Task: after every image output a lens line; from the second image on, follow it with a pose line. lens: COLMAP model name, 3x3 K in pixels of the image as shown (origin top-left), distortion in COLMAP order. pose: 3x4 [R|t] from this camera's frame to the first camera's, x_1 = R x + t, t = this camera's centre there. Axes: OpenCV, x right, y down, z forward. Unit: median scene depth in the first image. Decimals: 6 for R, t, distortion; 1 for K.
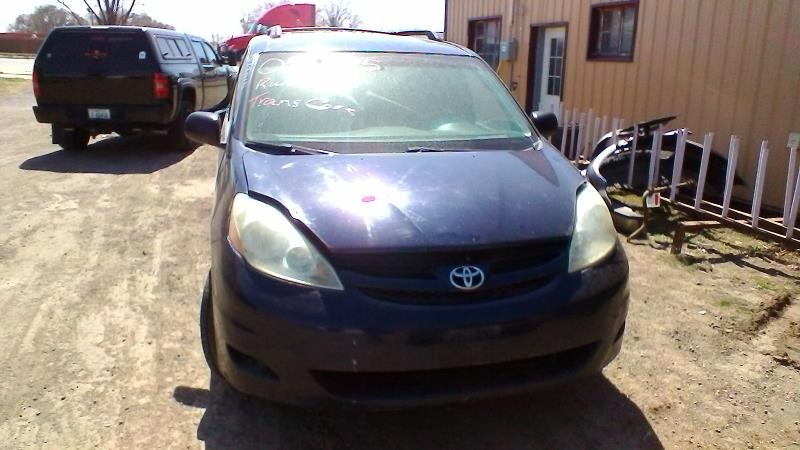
lens RADIAL K [[674.0, 0, 400.0], [0, 674.0, 225.0], [0, 0, 1]] dist [-0.000271, 0.000324]
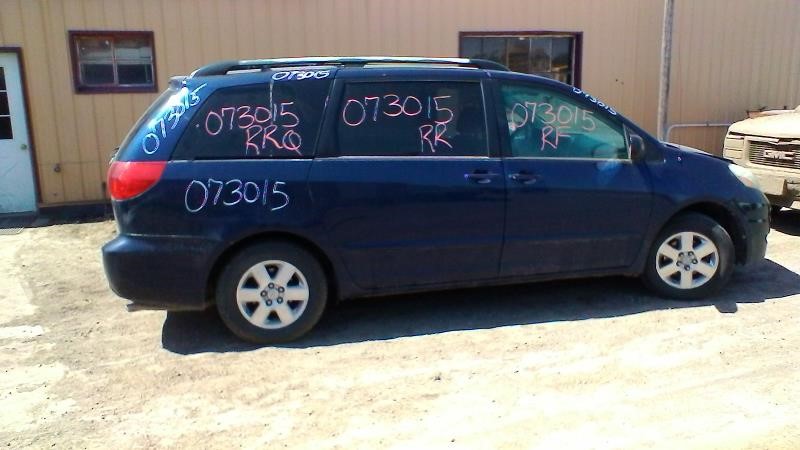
lens RADIAL K [[674.0, 0, 400.0], [0, 674.0, 225.0], [0, 0, 1]] dist [-0.000271, 0.000324]
pose [[-0.062808, -0.218796, 0.973747, -1.283084], [0.255888, 0.939528, 0.227613, -0.344797], [-0.964664, 0.263466, -0.003022, 1.258067]]
